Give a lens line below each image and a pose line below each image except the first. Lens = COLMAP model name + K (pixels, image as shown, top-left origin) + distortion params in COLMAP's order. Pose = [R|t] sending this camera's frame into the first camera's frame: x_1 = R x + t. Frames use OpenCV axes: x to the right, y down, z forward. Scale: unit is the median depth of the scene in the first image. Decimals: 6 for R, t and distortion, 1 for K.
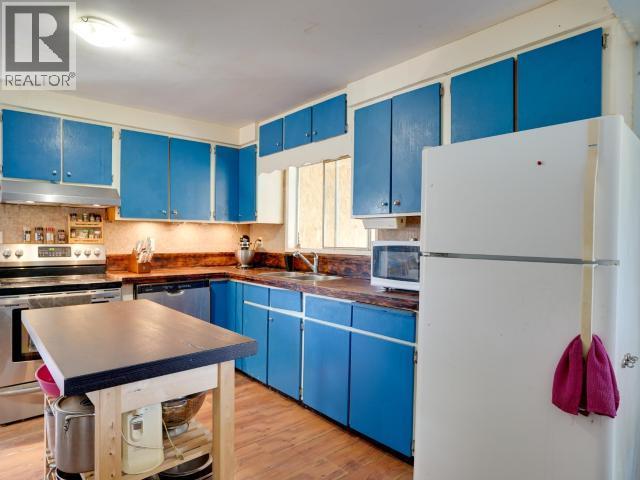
lens RADIAL K [[381.3, 0, 323.0], [0, 381.3, 242.4], [0, 0, 1]] dist [-0.032028, 0.000349]
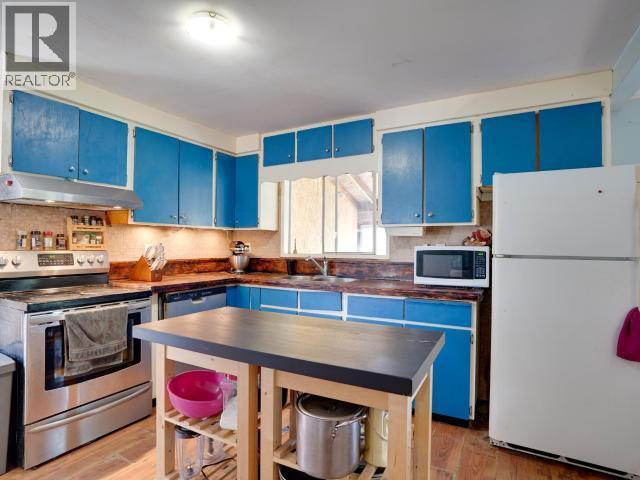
lens RADIAL K [[350.2, 0, 317.6], [0, 350.2, 242.6], [0, 0, 1]] dist [-0.038396, 0.001581]
pose [[0.944448, 0.001296, 0.328657, -0.394068], [0.004256, 0.999860, -0.016172, 0.001140], [-0.328632, 0.016672, 0.944311, 0.053351]]
